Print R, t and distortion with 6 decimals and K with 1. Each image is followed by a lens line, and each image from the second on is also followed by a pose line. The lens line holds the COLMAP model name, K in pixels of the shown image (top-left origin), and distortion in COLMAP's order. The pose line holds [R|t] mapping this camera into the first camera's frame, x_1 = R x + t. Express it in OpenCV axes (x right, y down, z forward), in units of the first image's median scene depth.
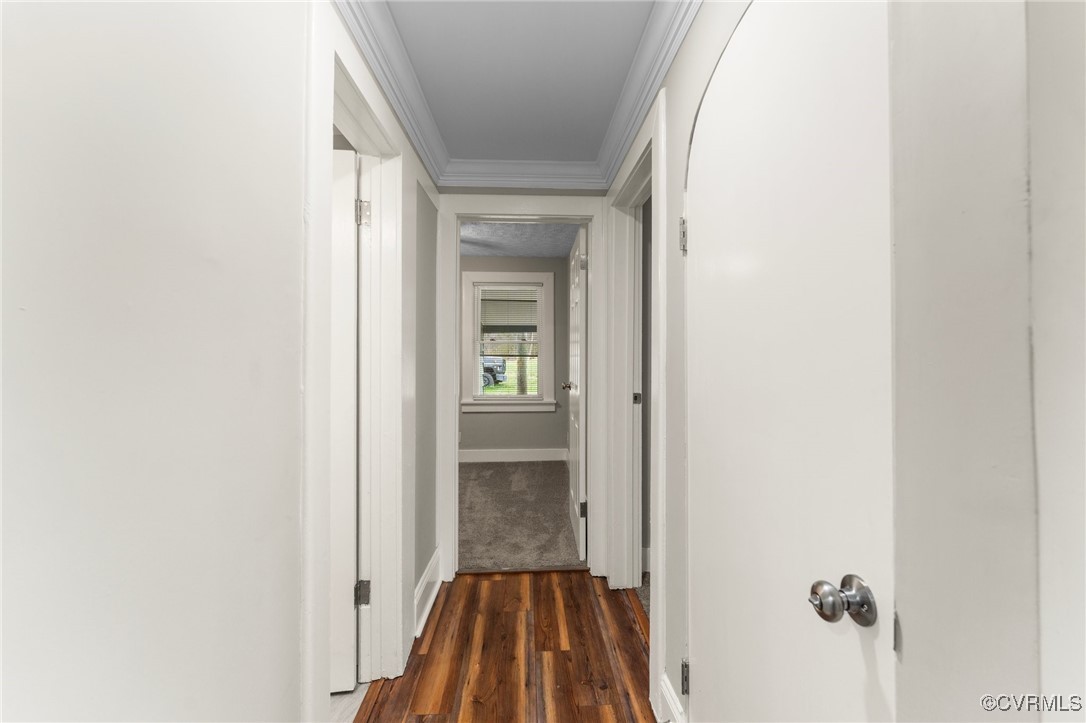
lens RADIAL K [[441.0, 0, 543.7], [0, 441.0, 353.3], [0, 0, 1]] dist [0.004177, -0.000360]
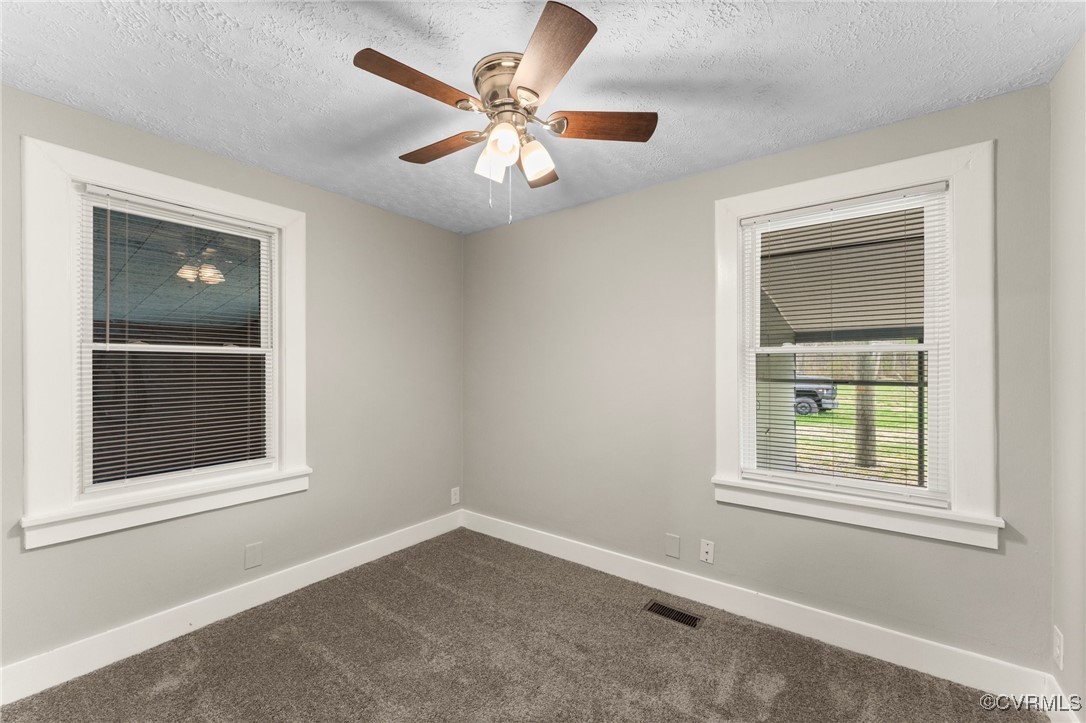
lens RADIAL K [[441.0, 0, 543.7], [0, 441.0, 353.3], [0, 0, 1]] dist [0.004177, -0.000360]
pose [[0.781573, -0.007514, -0.623769, -0.034222], [-0.015091, 0.999407, -0.030948, -0.004887], [0.623632, 0.033602, 0.780996, 0.507255]]
